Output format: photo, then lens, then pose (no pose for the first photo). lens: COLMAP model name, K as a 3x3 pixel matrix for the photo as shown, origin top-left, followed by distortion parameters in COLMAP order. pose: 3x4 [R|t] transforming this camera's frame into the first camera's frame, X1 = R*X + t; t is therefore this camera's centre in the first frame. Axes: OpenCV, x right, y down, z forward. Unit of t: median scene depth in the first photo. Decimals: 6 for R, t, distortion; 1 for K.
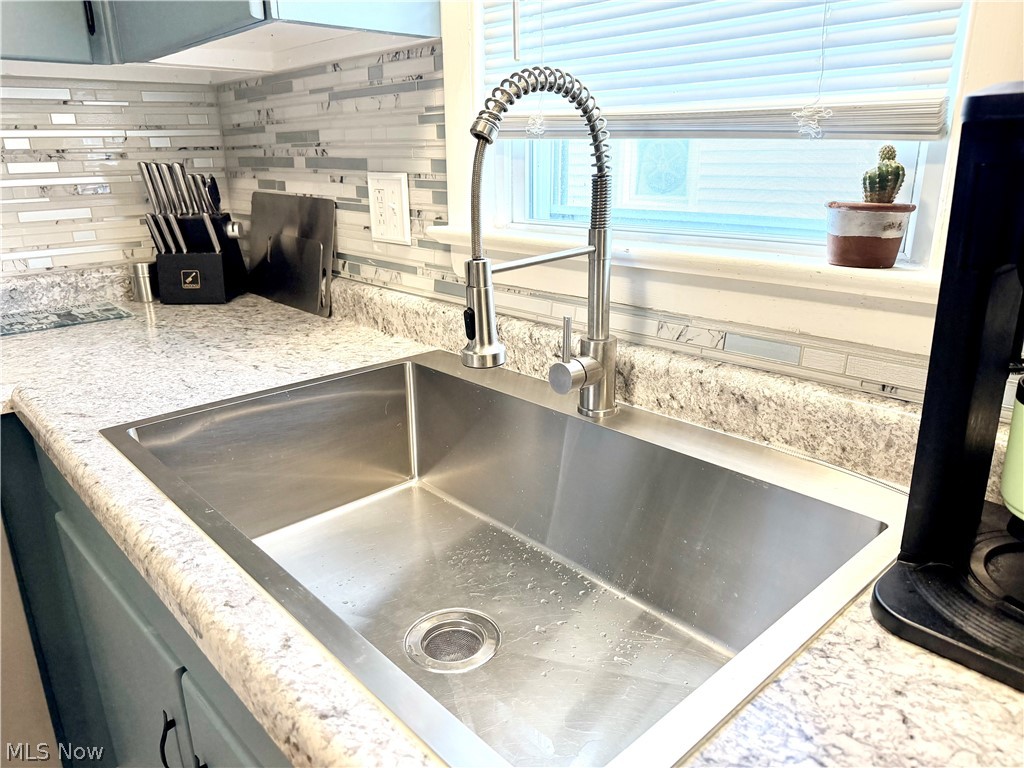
lens RADIAL K [[719.9, 0, 512.2], [0, 719.9, 387.4], [0, 0, 1]] dist [0.002256, -0.002614]
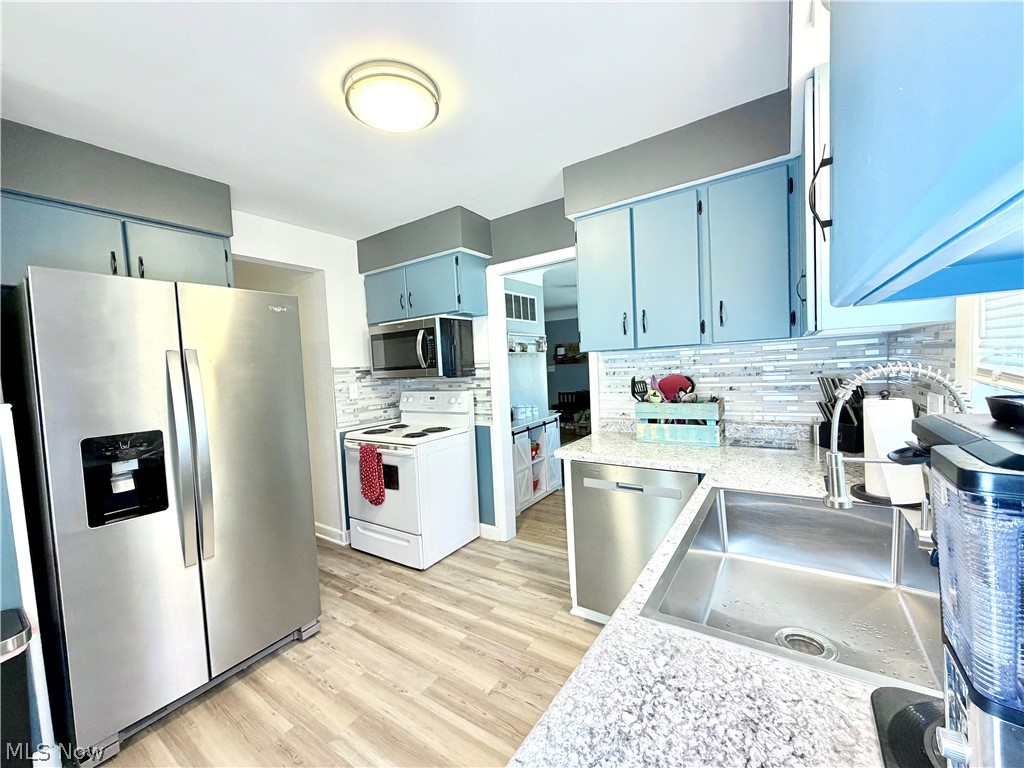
lens RADIAL K [[407.8, 0, 512.6], [0, 407.8, 383.4], [0, 0, 1]] dist [-0.003678, -0.000032]
pose [[0.234267, 0.048635, -0.970955, 0.589462], [-0.260144, 0.965462, -0.014406, -0.080767], [0.936720, 0.255963, 0.238828, -0.118103]]
